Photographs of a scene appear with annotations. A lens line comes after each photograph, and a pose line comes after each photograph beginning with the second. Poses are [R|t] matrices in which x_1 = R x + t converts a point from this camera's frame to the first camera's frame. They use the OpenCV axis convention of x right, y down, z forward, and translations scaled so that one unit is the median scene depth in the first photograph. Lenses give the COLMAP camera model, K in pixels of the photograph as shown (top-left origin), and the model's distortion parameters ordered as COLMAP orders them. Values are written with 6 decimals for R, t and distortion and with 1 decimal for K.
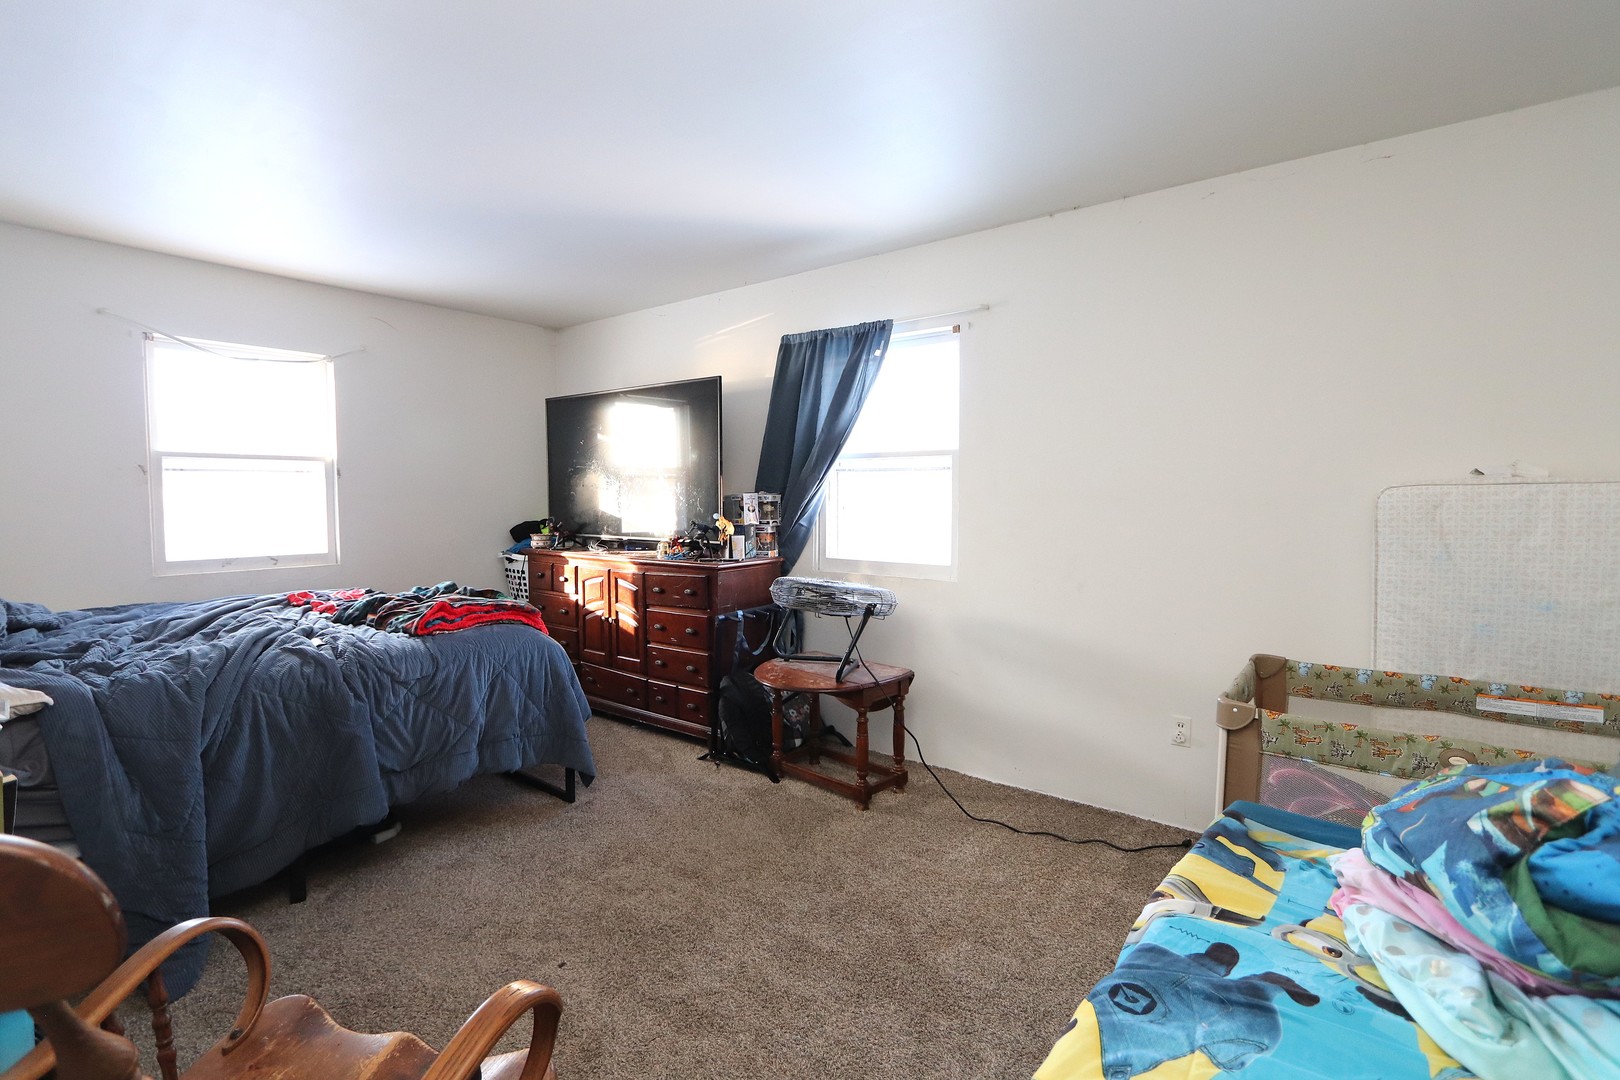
lens RADIAL K [[761.9, 0, 808.5], [0, 761.9, 538.6], [0, 0, 1]] dist [-0.003970, -0.000820]
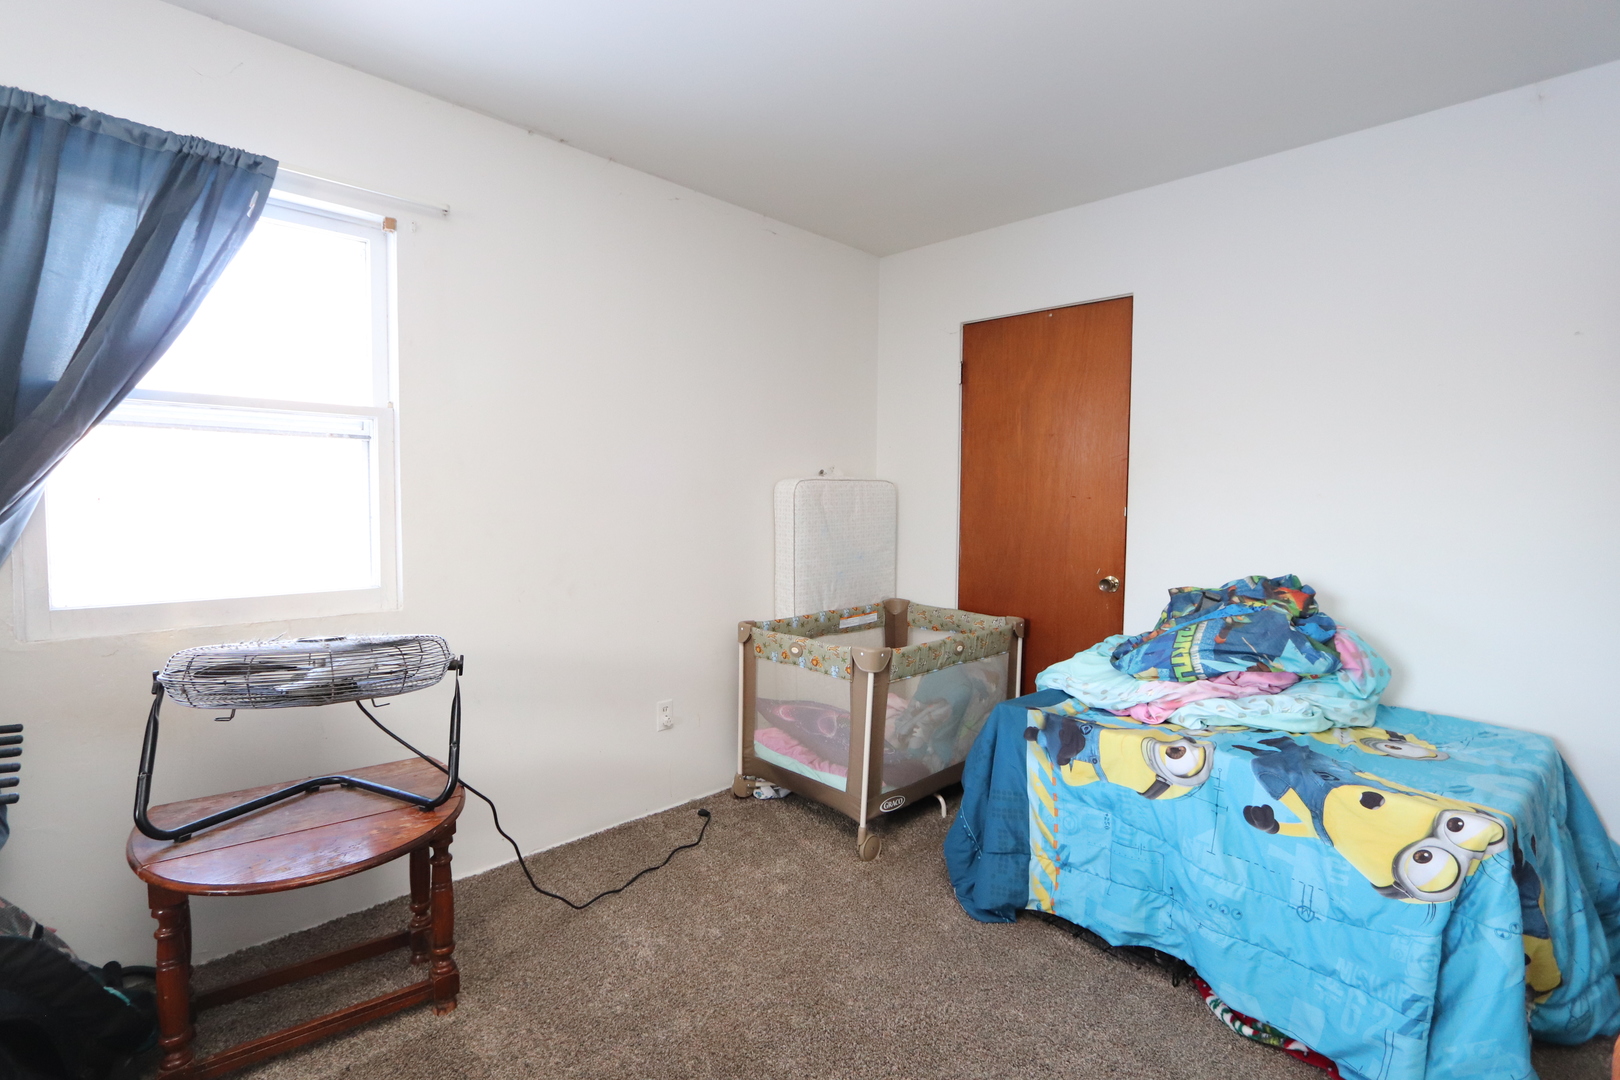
lens RADIAL K [[761.9, 0, 809.8], [0, 761.9, 538.7], [0, 0, 1]] dist [-0.003970, -0.000820]
pose [[0.117934, -0.055385, 0.991476, -0.491298], [0.048369, 0.997579, 0.049973, -0.026393], [-0.991843, 0.042063, 0.120327, 0.671927]]
